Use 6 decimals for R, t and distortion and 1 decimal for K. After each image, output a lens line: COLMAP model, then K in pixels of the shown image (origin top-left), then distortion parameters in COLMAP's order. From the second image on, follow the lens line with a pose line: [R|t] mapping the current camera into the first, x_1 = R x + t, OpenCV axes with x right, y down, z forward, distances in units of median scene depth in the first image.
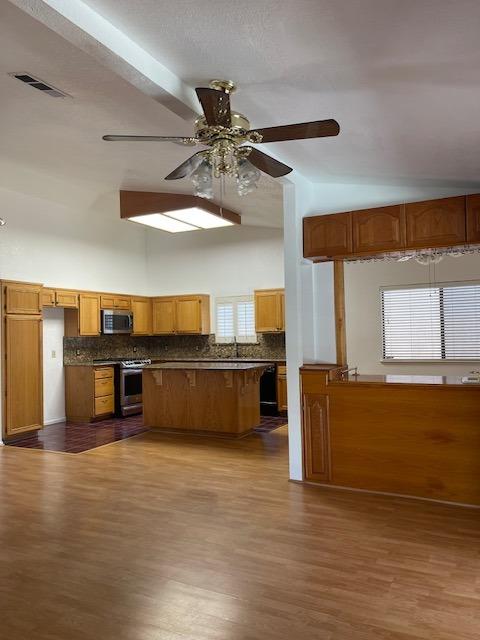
lens RADIAL K [[468.7, 0, 240.9], [0, 468.7, 308.5], [0, 0, 1]] dist [-0.011171, -0.006101]
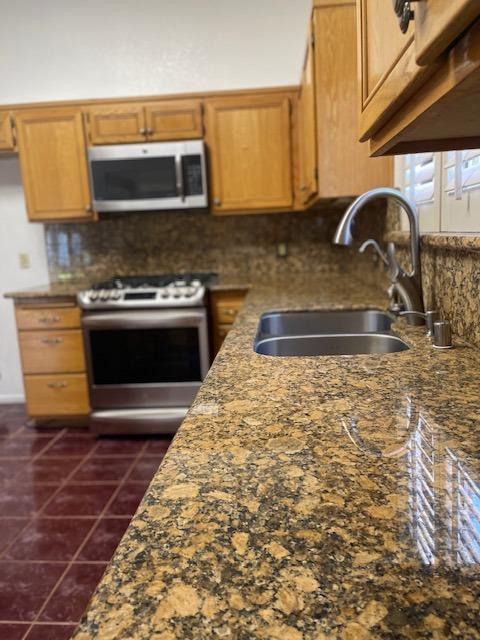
lens RADIAL K [[468.7, 0, 240.9], [0, 468.7, 308.5], [0, 0, 1]] dist [-0.011171, -0.006101]
pose [[0.343758, 0.149799, -0.927033, 0.116797], [0.102417, 0.975325, 0.195581, 0.060975], [0.933457, -0.162176, 0.319934, 0.895912]]
